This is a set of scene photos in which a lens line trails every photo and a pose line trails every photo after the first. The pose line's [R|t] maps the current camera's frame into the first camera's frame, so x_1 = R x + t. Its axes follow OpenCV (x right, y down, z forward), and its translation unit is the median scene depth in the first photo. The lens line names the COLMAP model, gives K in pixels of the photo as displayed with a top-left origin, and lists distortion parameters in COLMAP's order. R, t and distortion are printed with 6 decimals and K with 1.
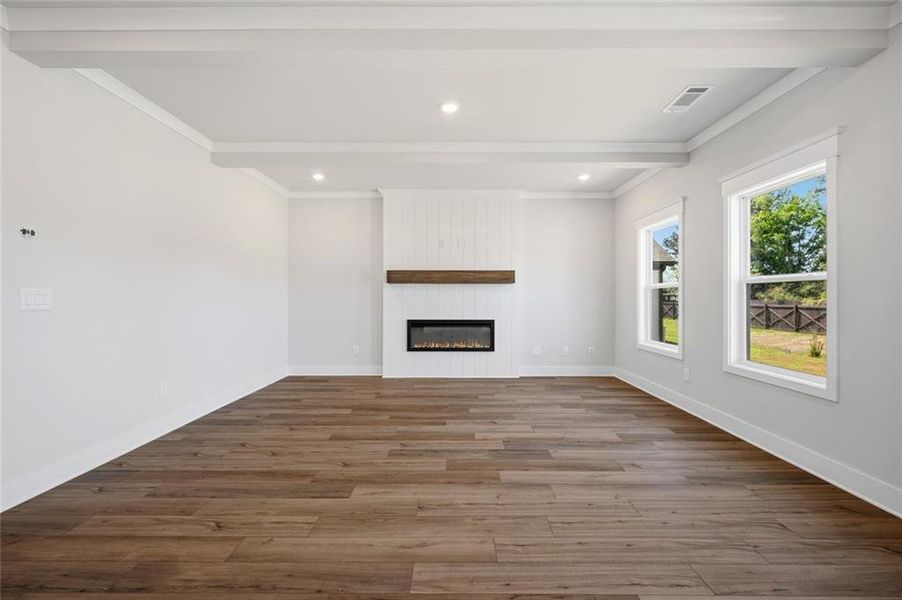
lens RADIAL K [[382.6, 0, 454.2], [0, 382.6, 296.7], [0, 0, 1]] dist [0.000209, -0.000188]
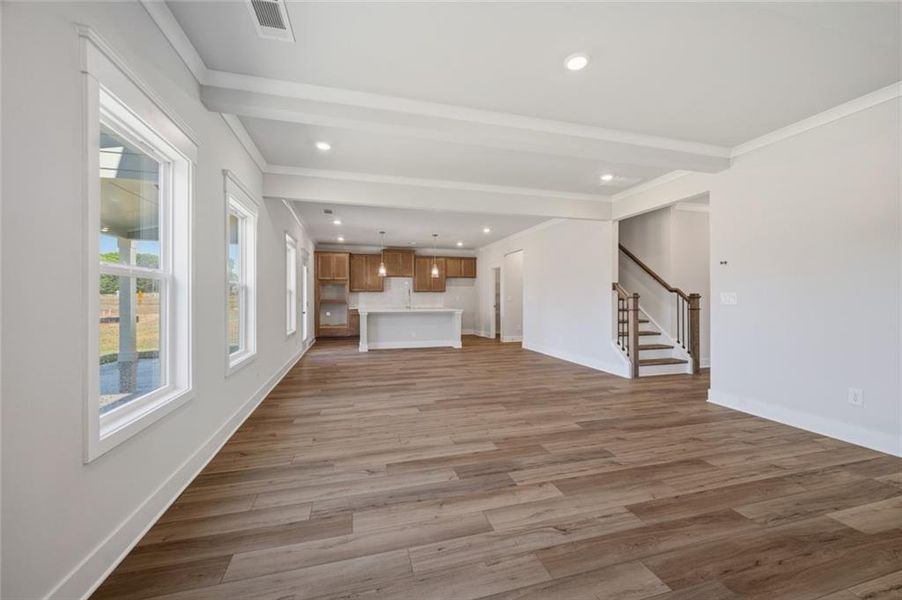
lens RADIAL K [[353.6, 0, 451.0], [0, 353.6, 300.0], [0, 0, 1]] dist [-0.000104, -0.000260]
pose [[-0.964594, 0.002746, -0.263724, 0.448120], [0.002060, 0.999994, 0.002879, 0.003431], [0.263730, 0.002234, -0.964594, 1.673240]]
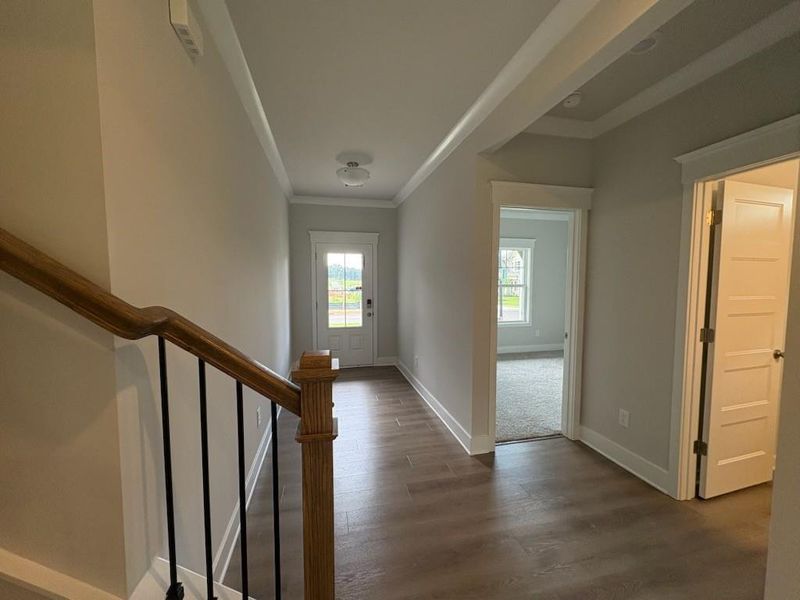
lens RADIAL K [[298.9, 0, 400.0], [0, 298.9, 300.0], [0, 0, 1]] dist [-0.000077, -0.000005]
pose [[0.259055, 0.056037, -0.964236, -0.925934], [-0.000382, 0.998321, 0.057915, -0.079291], [0.965863, -0.014635, 0.258642, 0.284134]]
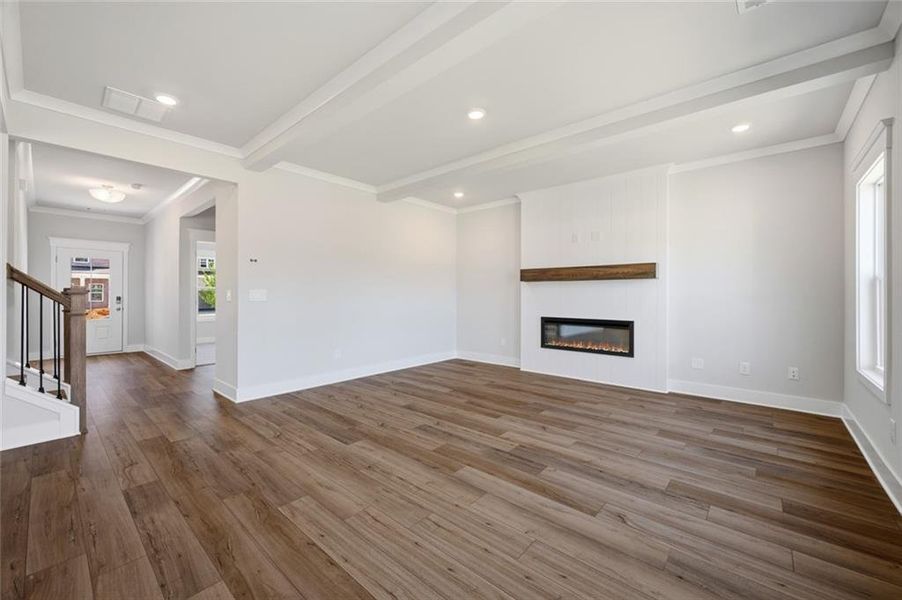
lens RADIAL K [[360.0, 0, 454.9], [0, 360.0, 294.6], [0, 0, 1]] dist [0.001012, -0.000004]
pose [[0.754650, 0.000143, -0.656128, 0.604282], [-0.000209, 1.000000, -0.000021, 0.001457], [0.656127, 0.000153, 0.754650, 0.216685]]
